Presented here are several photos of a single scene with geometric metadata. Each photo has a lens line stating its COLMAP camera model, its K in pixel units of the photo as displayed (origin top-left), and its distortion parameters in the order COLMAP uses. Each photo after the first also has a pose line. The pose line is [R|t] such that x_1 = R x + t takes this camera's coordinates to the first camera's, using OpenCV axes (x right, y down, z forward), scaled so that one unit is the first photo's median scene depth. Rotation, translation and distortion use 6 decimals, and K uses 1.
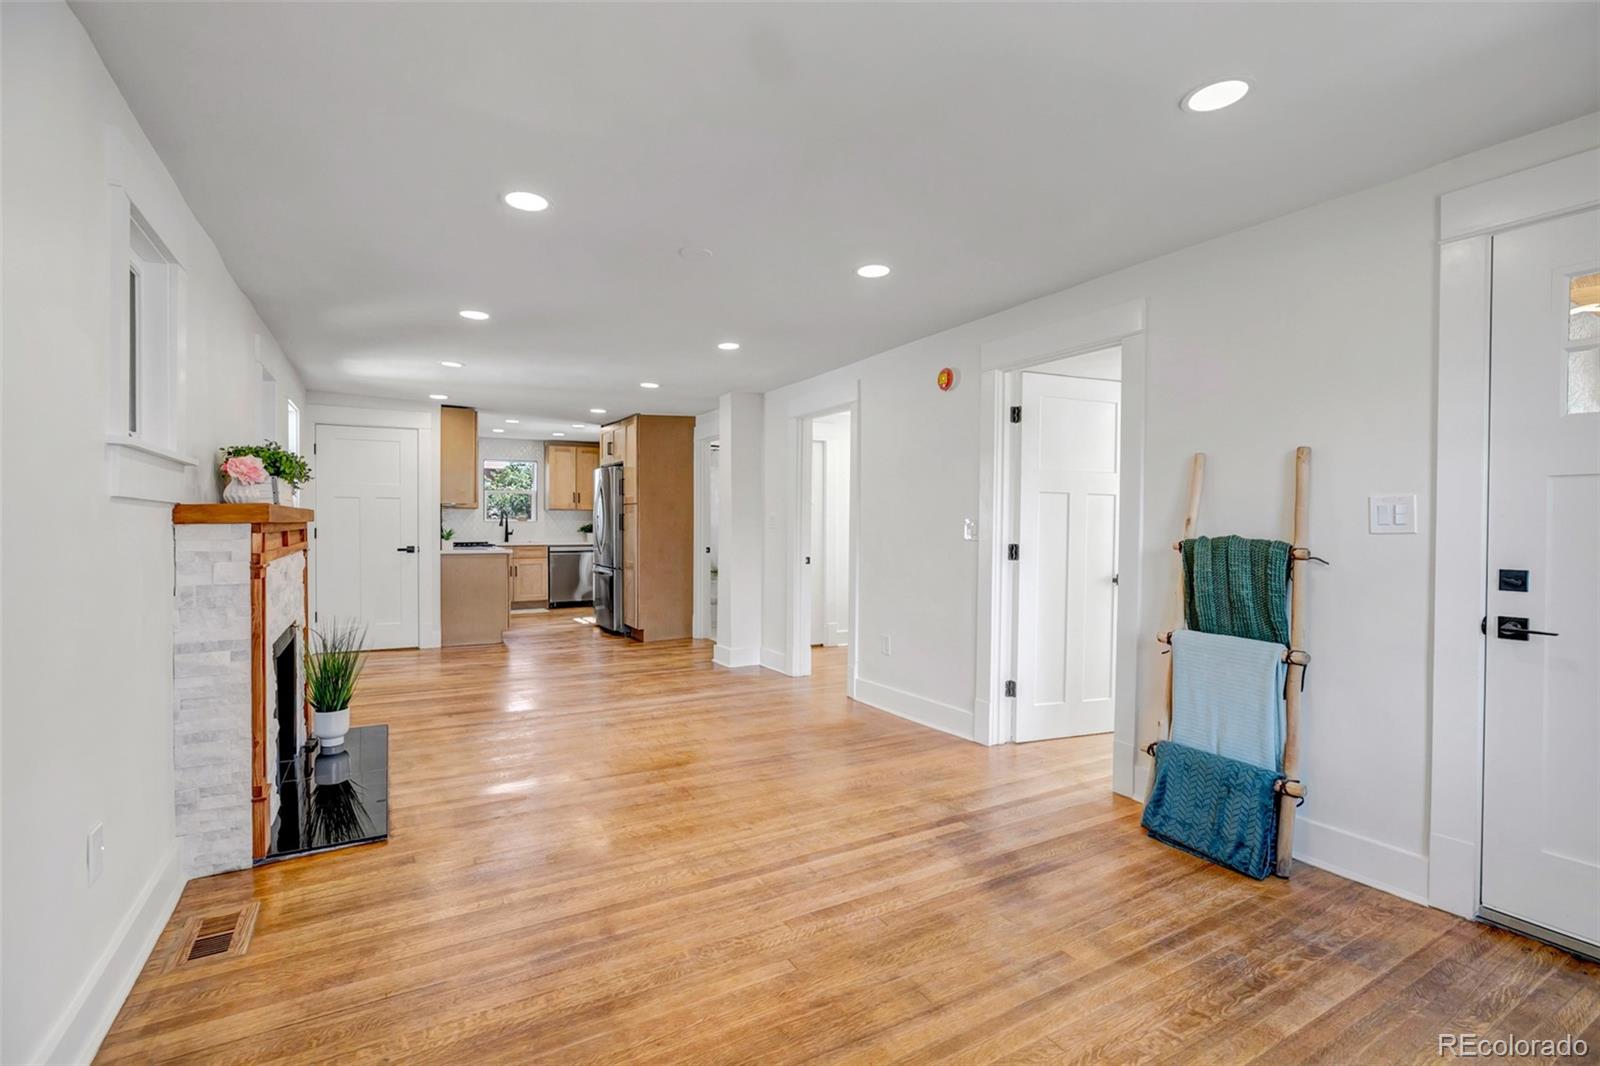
lens RADIAL K [[743.8, 0, 798.6], [0, 743.8, 535.3], [0, 0, 1]] dist [-0.021093, 0.008333]
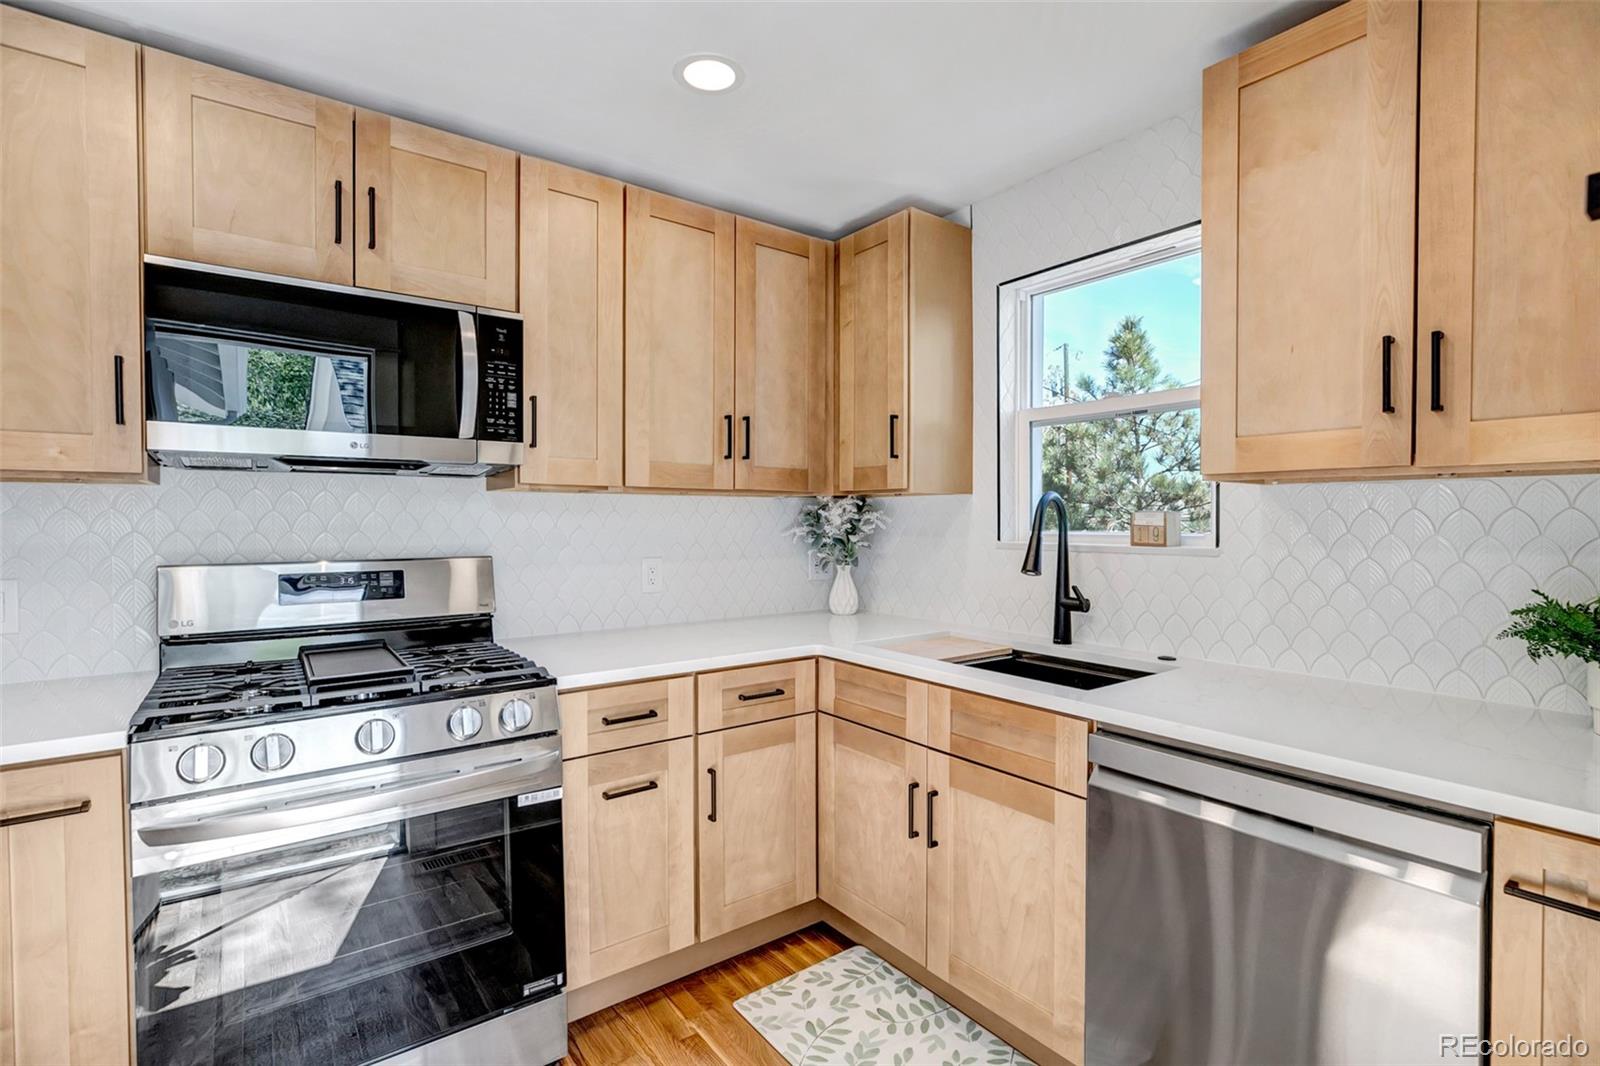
lens RADIAL K [[743.8, 0, 798.6], [0, 743.8, 535.3], [0, 0, 1]] dist [-0.021093, 0.008333]
pose [[0.119590, 0.017963, -0.992661, -0.710133], [-0.015223, 0.999752, 0.016258, -0.089187], [0.992707, 0.013167, 0.119834, 3.327240]]
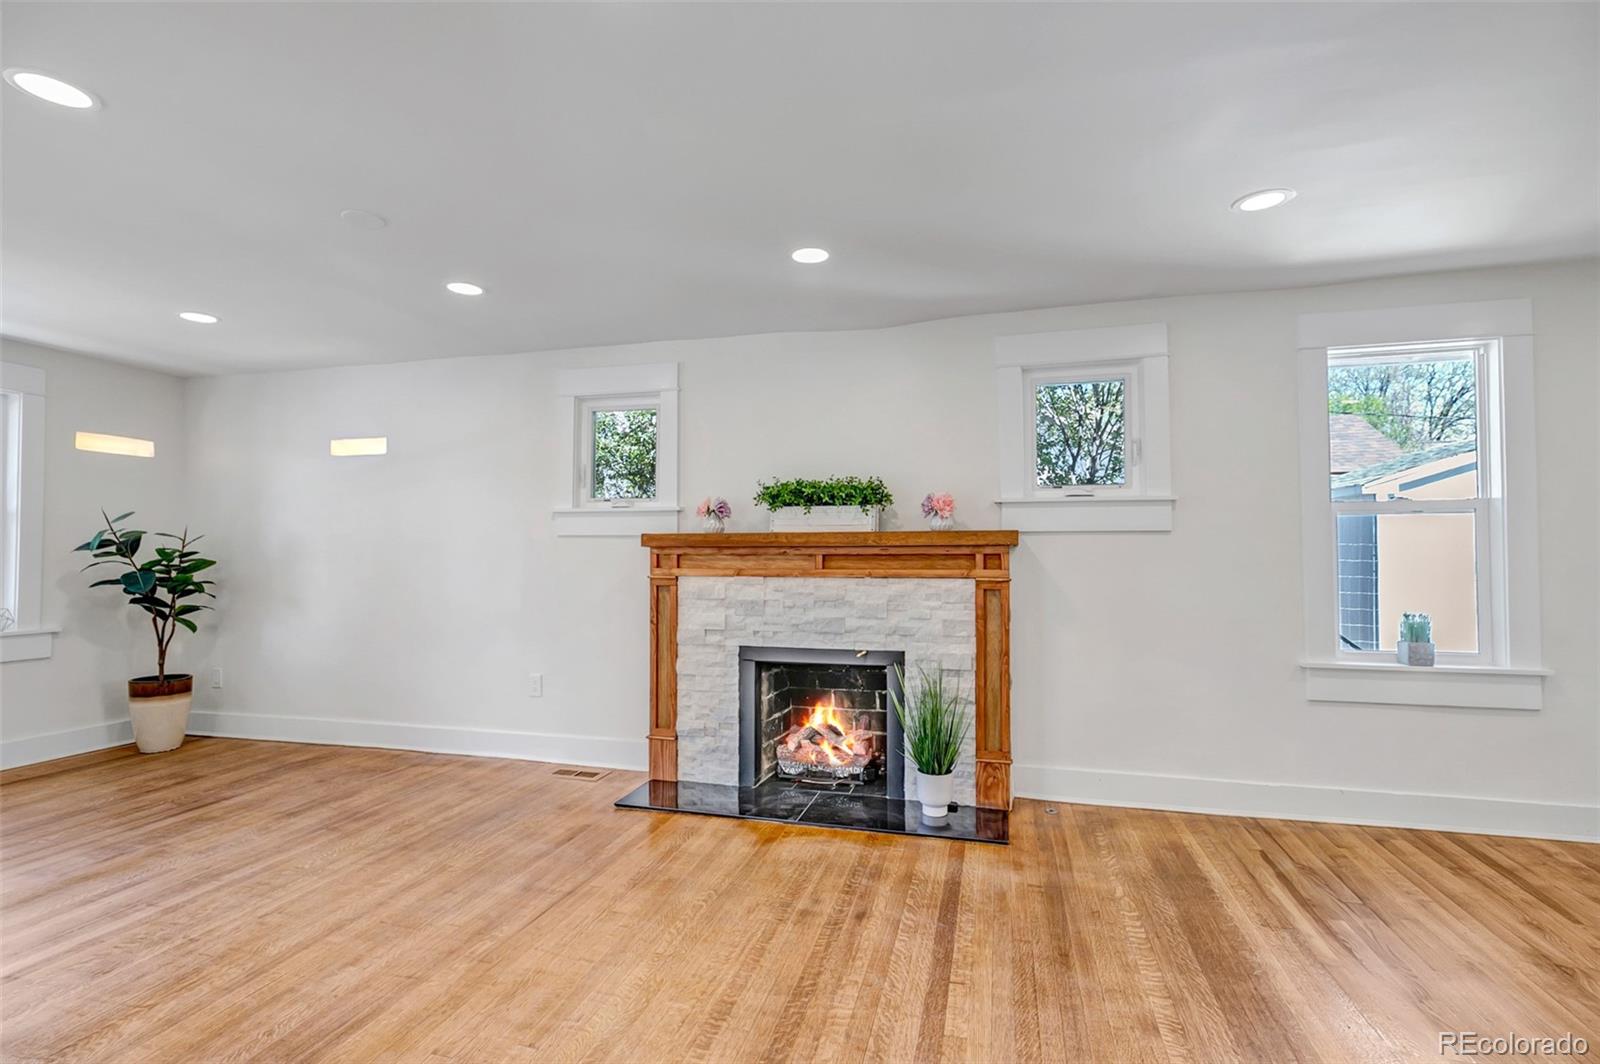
lens RADIAL K [[743.8, 0, 798.6], [0, 743.8, 534.3], [0, 0, 1]] dist [-0.021093, 0.008333]
pose [[-0.700802, -0.019412, -0.713092, 0.107742], [-0.013882, 0.999811, -0.013574, -0.023558], [0.713221, 0.000386, -0.700939, 2.042455]]
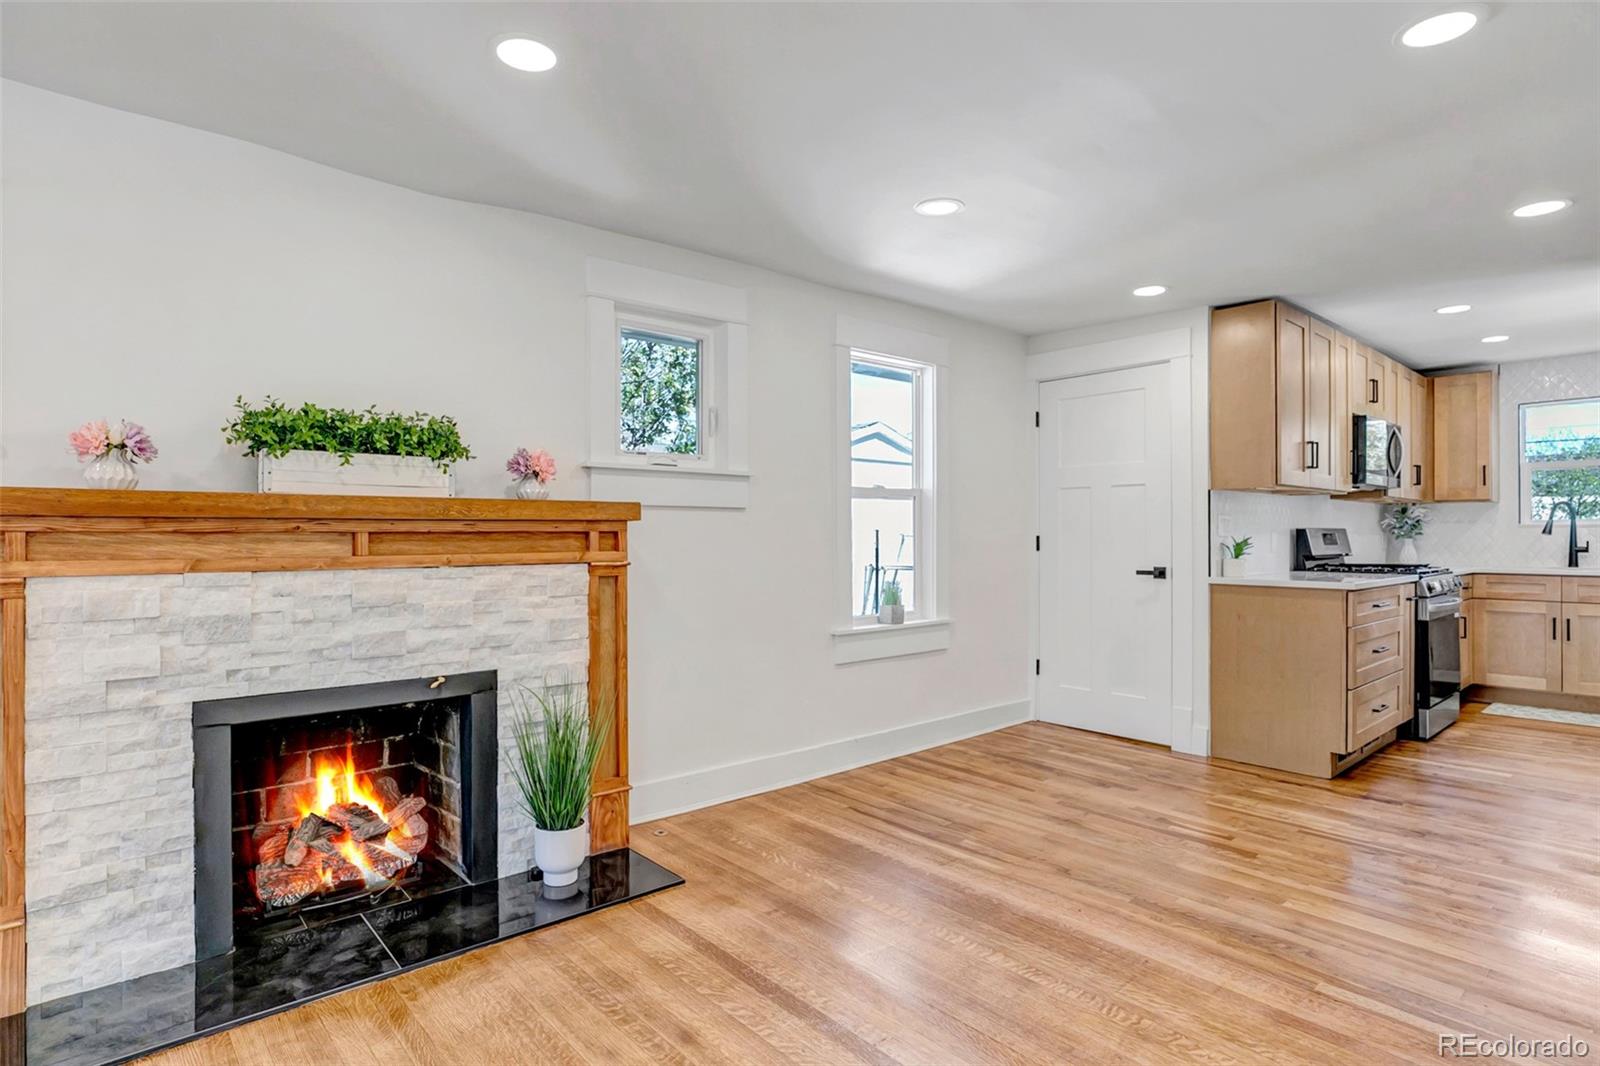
lens RADIAL K [[836.5, 0, 796.6], [0, 836.5, 534.8], [0, 0, 1]] dist [-0.030406, 0.016970]
pose [[0.201458, -0.003285, -0.979492, 0.124477], [-0.014385, 0.999877, -0.006312, -0.005177], [0.979392, 0.015362, 0.201386, 1.452326]]
